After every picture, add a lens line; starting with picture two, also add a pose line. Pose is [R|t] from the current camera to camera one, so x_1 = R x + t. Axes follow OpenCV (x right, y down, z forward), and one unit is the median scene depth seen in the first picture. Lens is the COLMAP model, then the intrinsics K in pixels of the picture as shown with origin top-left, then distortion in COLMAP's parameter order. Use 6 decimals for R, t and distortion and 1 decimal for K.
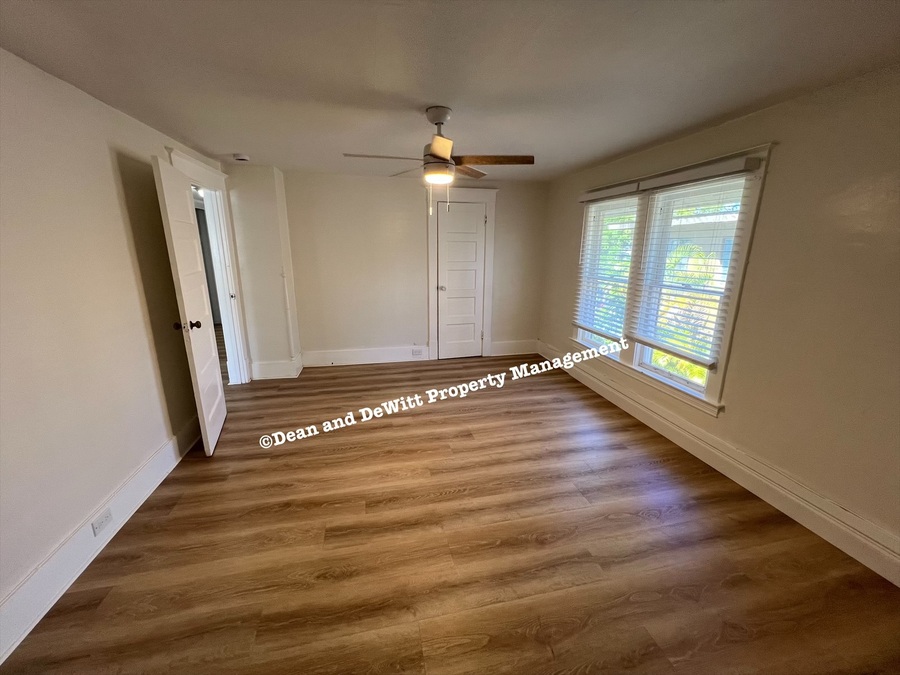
lens RADIAL K [[361.4, 0, 447.8], [0, 361.4, 335.3], [0, 0, 1]] dist [-0.000941, 0.000858]
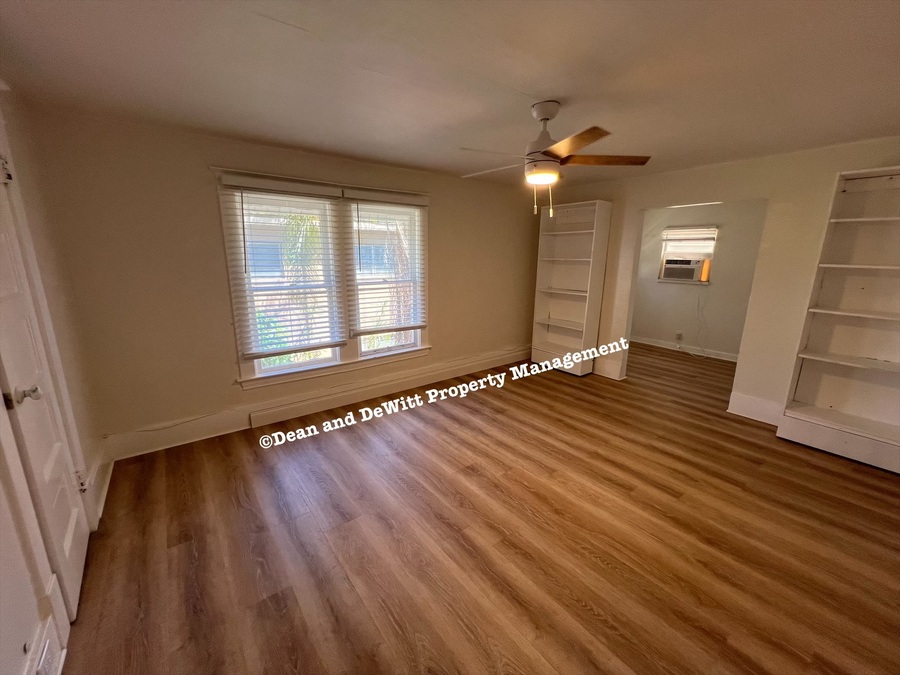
lens RADIAL K [[361.4, 0, 447.8], [0, 361.4, 335.3], [0, 0, 1]] dist [-0.000941, 0.000858]
pose [[-0.429006, -0.204840, 0.879770, -0.748848], [0.208211, 0.925299, 0.316971, -0.370483], [-0.878978, 0.319160, -0.354309, 1.523013]]
